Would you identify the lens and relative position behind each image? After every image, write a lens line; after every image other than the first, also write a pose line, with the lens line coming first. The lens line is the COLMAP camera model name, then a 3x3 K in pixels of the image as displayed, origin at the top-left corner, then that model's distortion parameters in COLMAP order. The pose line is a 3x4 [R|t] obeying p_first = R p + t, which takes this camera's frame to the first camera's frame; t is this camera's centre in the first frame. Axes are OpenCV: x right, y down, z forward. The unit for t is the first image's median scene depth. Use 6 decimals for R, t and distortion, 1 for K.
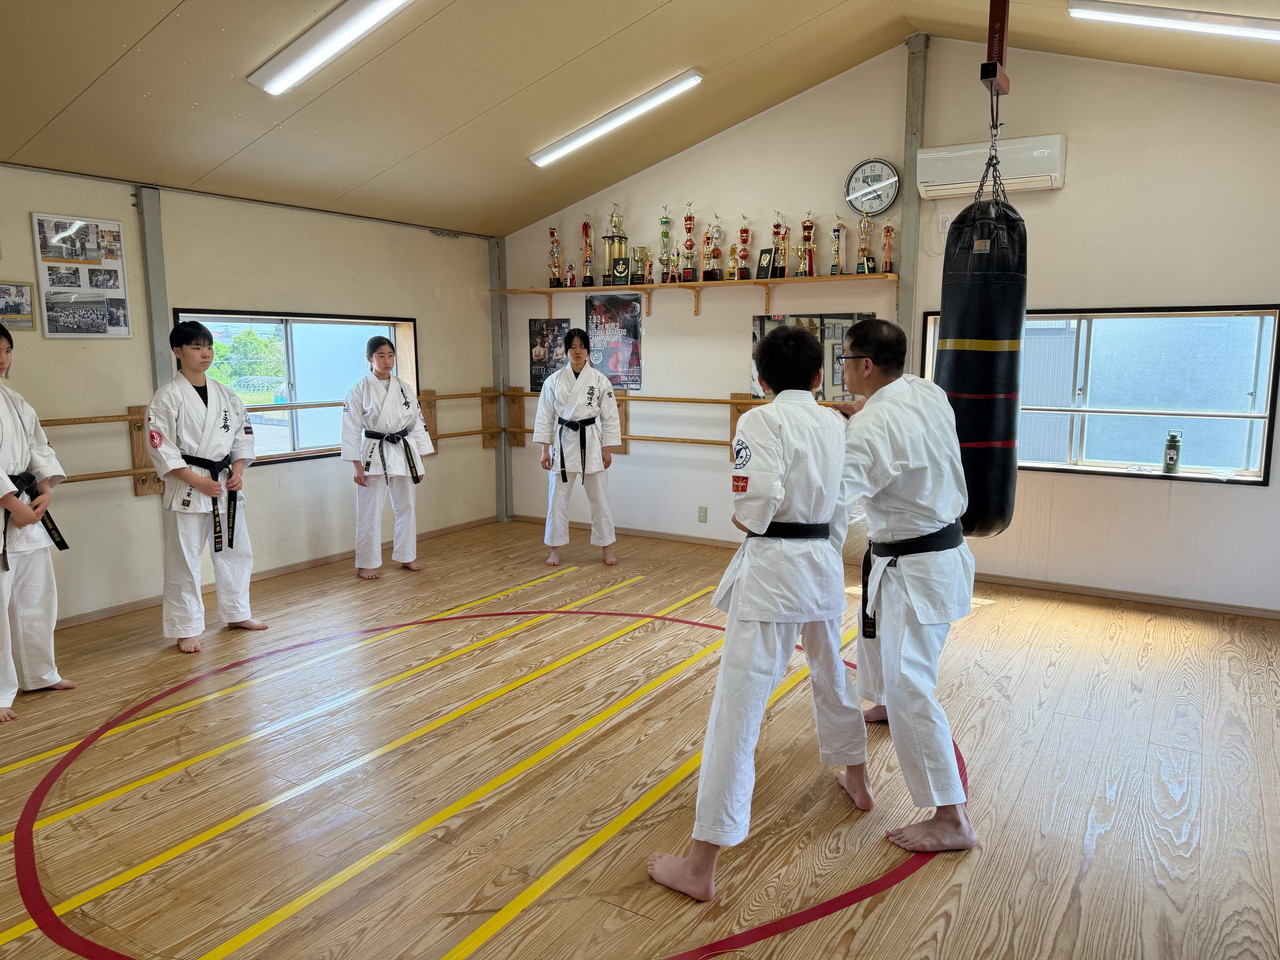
lens RADIAL K [[897.9, 0, 640.0], [0, 897.9, 480.0], [0, 0, 1]] dist [0.106687, -0.143089]
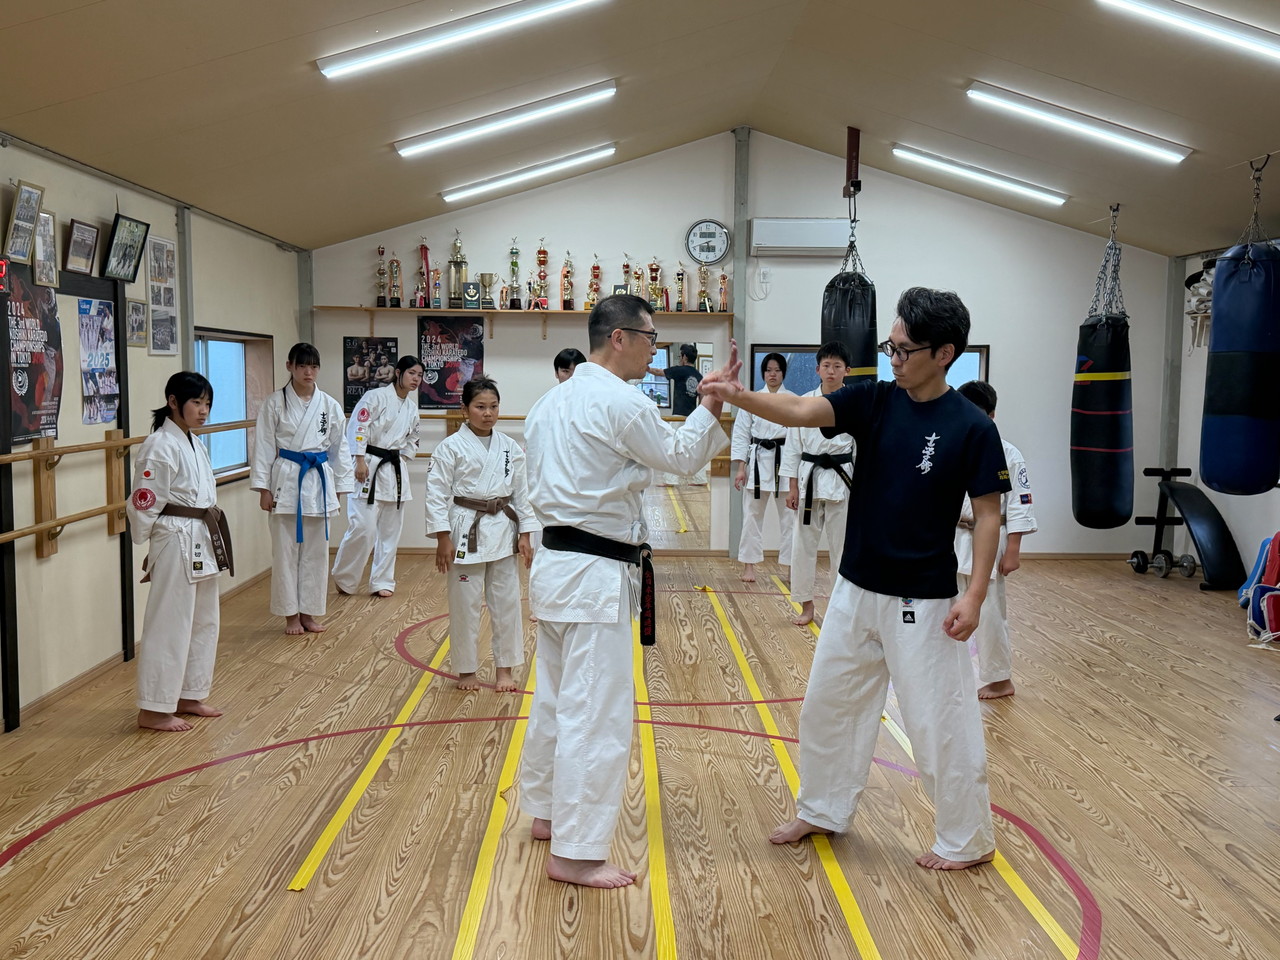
lens RADIAL K [[1376.8, 0, 625.7], [0, 1376.8, 483.2], [0, 0, 1]] dist [0.203805, -0.454196]
pose [[0.840901, -0.033917, 0.540125, -0.863032], [0.068193, 0.996720, -0.043578, 0.076894], [-0.536875, 0.073477, 0.840456, -0.489492]]
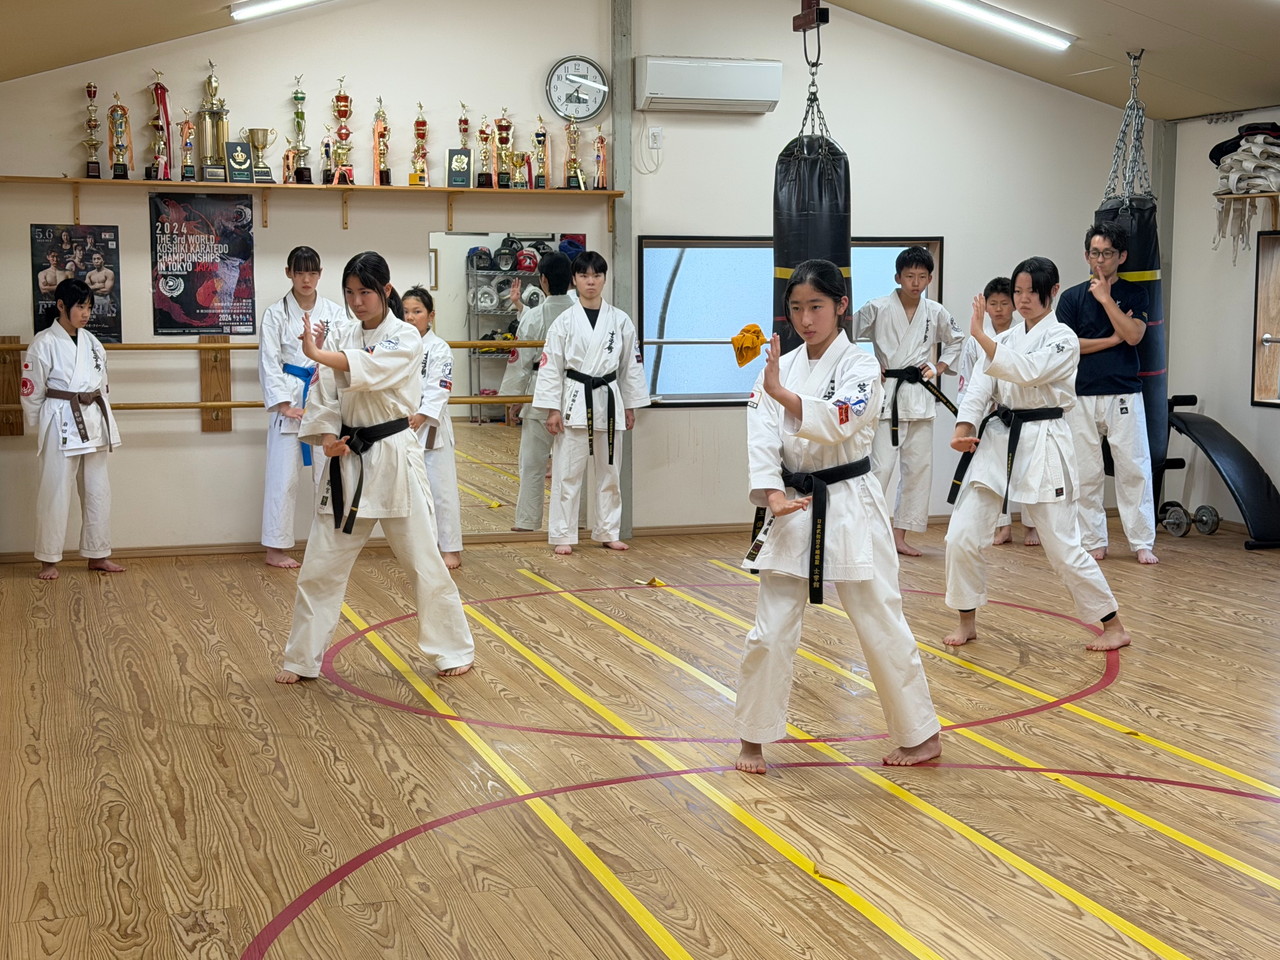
lens RADIAL K [[1985.1, 0, 640.0], [0, 1985.1, 480.0], [0, 0, 1]] dist [0.174176, -0.213920]
pose [[0.646876, -0.075218, 0.758877, -1.167440], [0.110019, 0.993918, 0.004733, 0.042163], [-0.754618, 0.080429, 0.651217, -0.240634]]
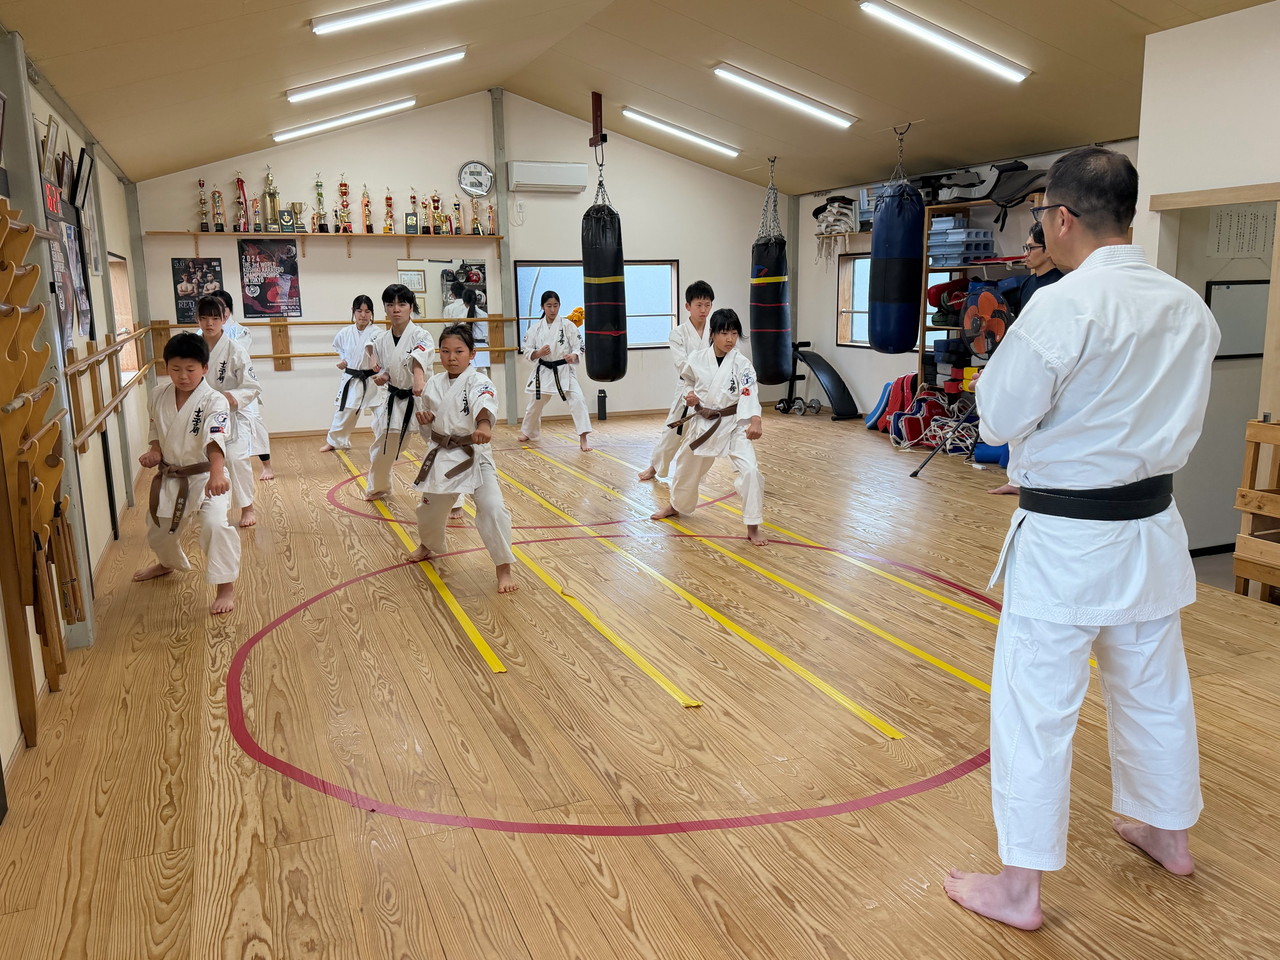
lens RADIAL K [[1037.1, 0, 644.1], [0, 1037.1, 477.6], [0, 0, 1]] dist [0.198898, -0.456740]
pose [[0.587238, -0.154677, 0.794498, -1.107787], [0.133626, 0.986629, 0.093315, 0.056966], [-0.798308, 0.051368, 0.600055, -0.300475]]
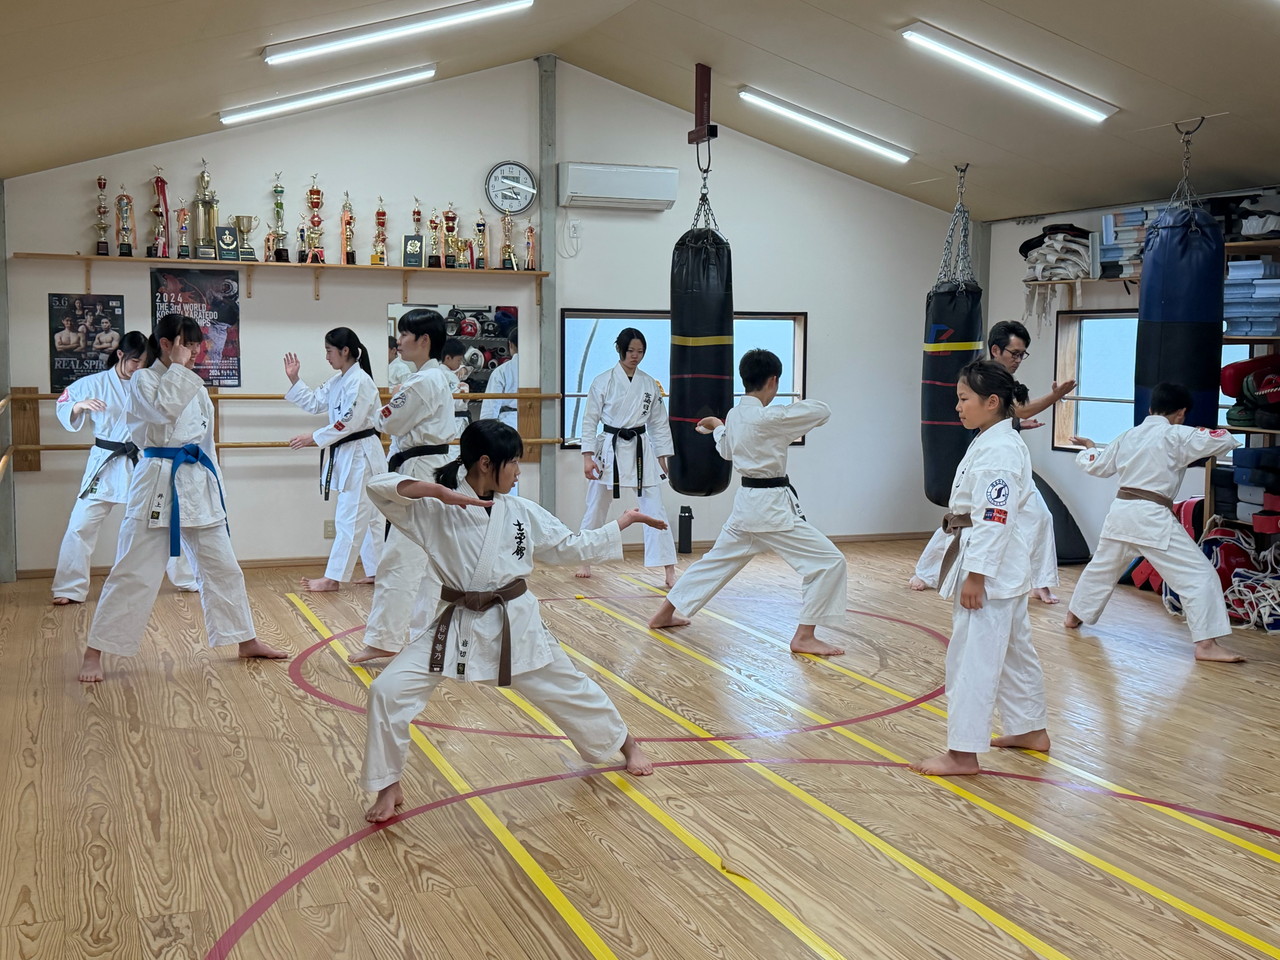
lens RADIAL K [[1537.8, 0, 642.9], [0, 1537.8, 472.3], [0, 0, 1]] dist [0.214795, -0.496595]
pose [[0.603277, -0.059649, 0.795298, -1.094247], [0.106726, 0.994268, -0.006386, 0.030868], [-0.790358, 0.088732, 0.606185, -0.170286]]
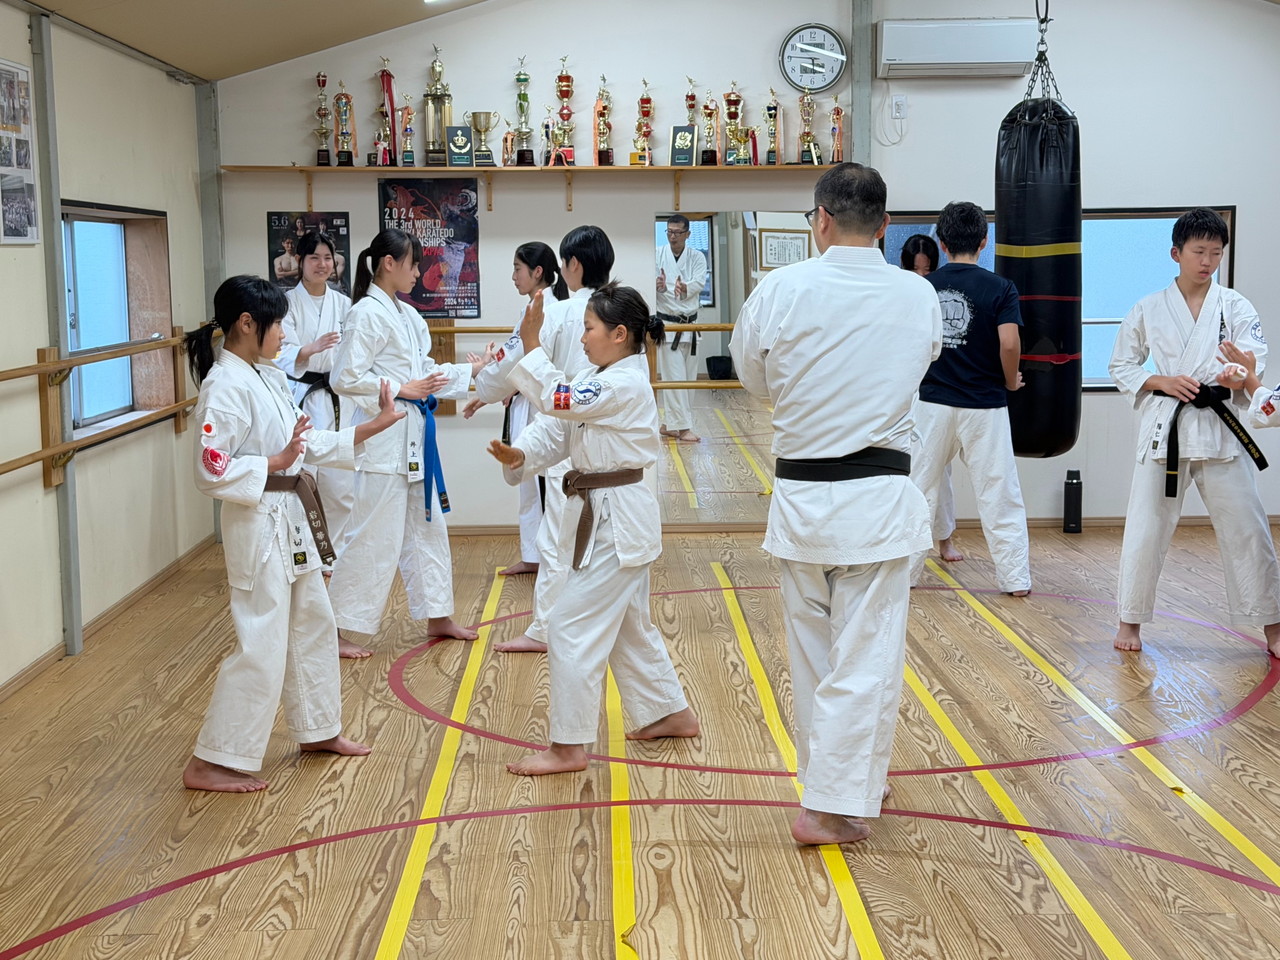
lens RADIAL K [[1946.6, 0, 649.0], [0, 1946.6, 476.4], [0, 0, 1]] dist [0.164539, -0.192039]
pose [[0.829761, -0.068741, 0.553870, -0.870709], [0.089114, 0.995972, -0.009893, 0.056052], [-0.550959, 0.057567, 0.832545, -0.362676]]
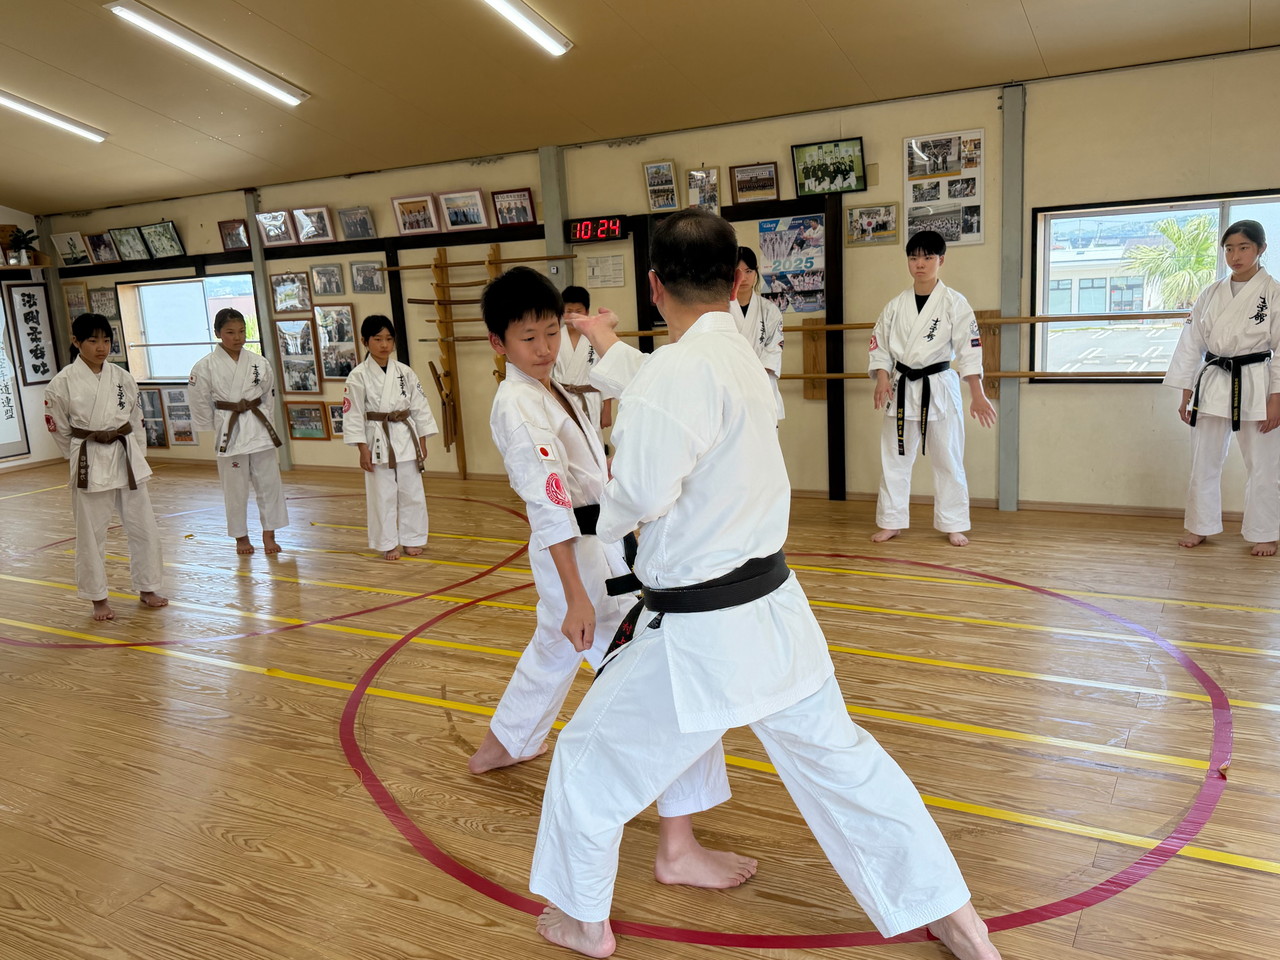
lens RADIAL K [[1046.3, 0, 626.1], [0, 1046.3, 478.3], [0, 0, 1]] dist [0.196265, -0.375812]
pose [[0.030837, 0.188729, -0.981545, 0.579896], [-0.084938, 0.978955, 0.185562, -0.075498], [0.995909, 0.077648, 0.046218, 0.499143]]
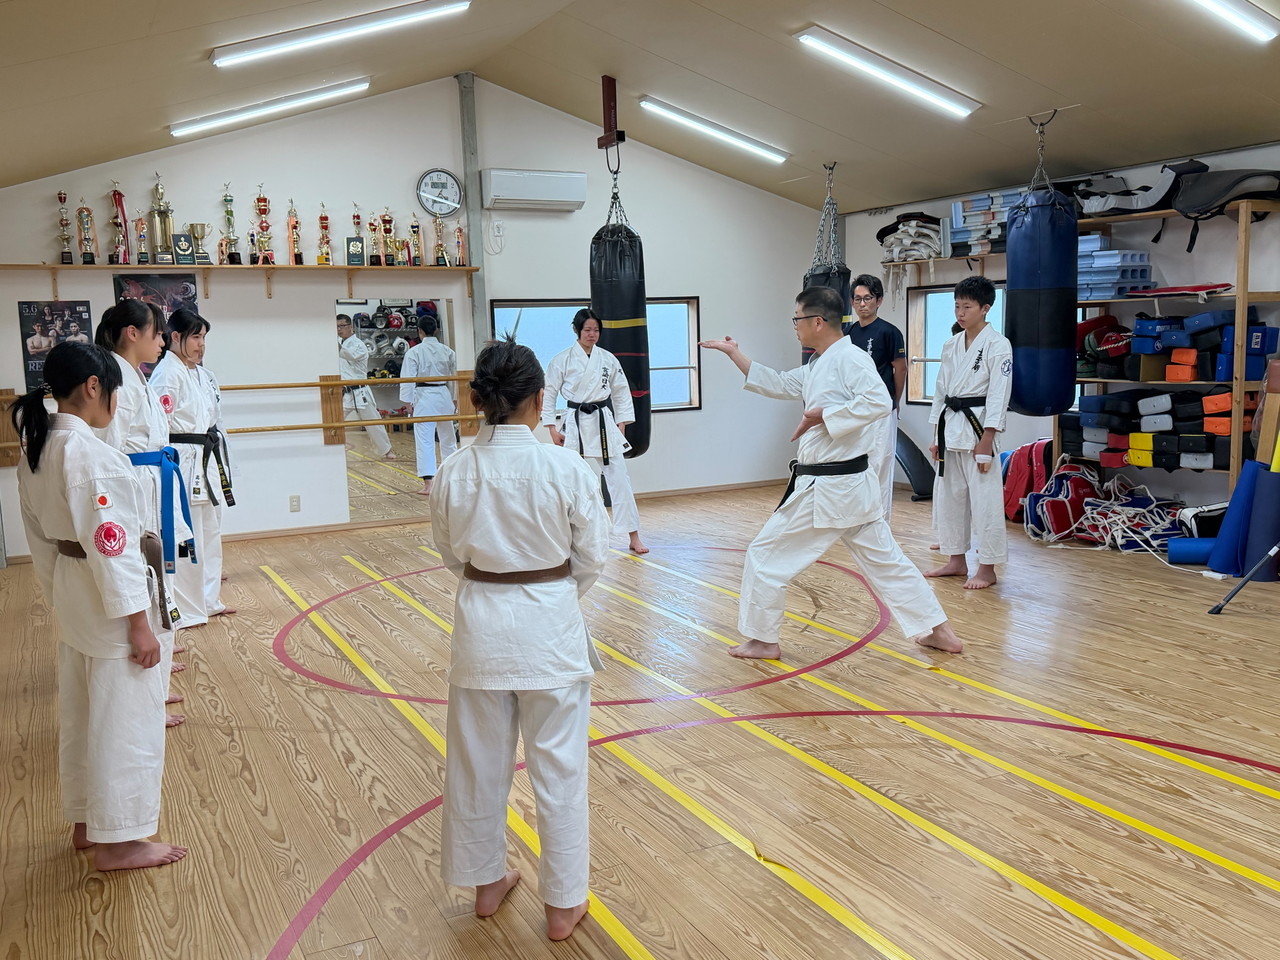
lens RADIAL K [[1171.5, 0, 646.3], [0, 1171.5, 481.3], [0, 0, 1]] dist [0.188259, -0.407522]
pose [[0.513087, -0.124688, 0.849232, -0.965059], [0.153588, 0.986761, 0.052086, 0.007999], [-0.844483, 0.103707, 0.525445, 0.005485]]
